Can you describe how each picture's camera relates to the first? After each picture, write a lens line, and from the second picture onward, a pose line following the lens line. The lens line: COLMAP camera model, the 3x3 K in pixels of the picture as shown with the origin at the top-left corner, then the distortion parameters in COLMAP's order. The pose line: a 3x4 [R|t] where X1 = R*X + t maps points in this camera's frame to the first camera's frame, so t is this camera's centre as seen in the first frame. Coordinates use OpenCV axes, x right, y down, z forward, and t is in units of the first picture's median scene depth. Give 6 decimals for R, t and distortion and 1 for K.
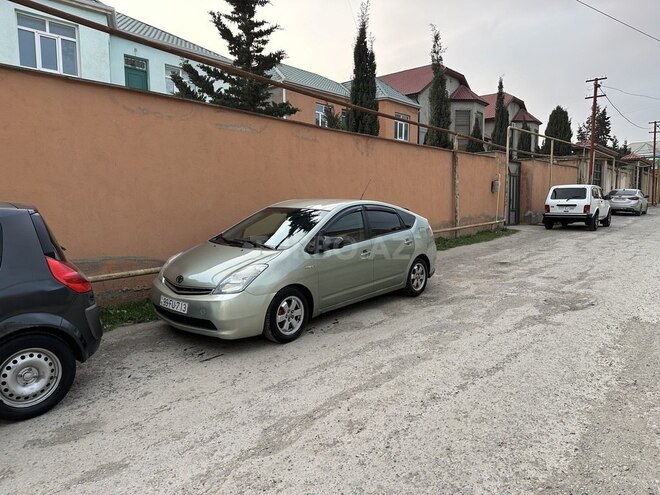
lens RADIAL K [[459.8, 0, 330.1], [0, 459.8, 252.9], [0, 0, 1]] dist [0.064262, -0.077074]
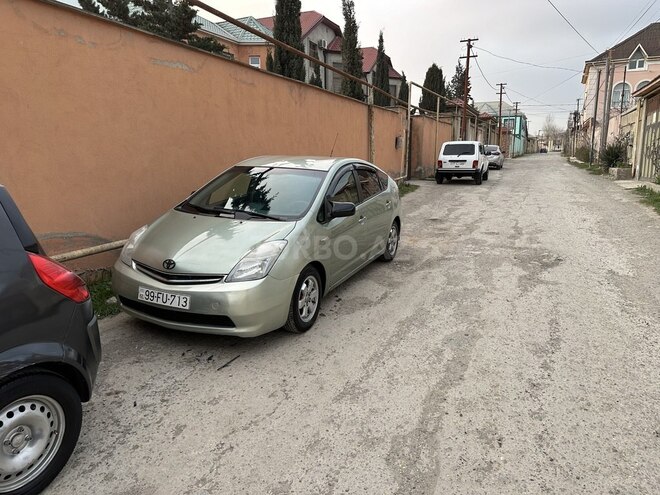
lens RADIAL K [[459.8, 0, 329.8], [0, 459.8, 247.3], [0, 0, 1]] dist [0.064262, -0.077074]
pose [[0.956342, -0.052628, 0.287471, -0.256757], [0.027383, 0.995461, 0.091147, -0.029315], [-0.290963, -0.079296, 0.953442, 0.179589]]
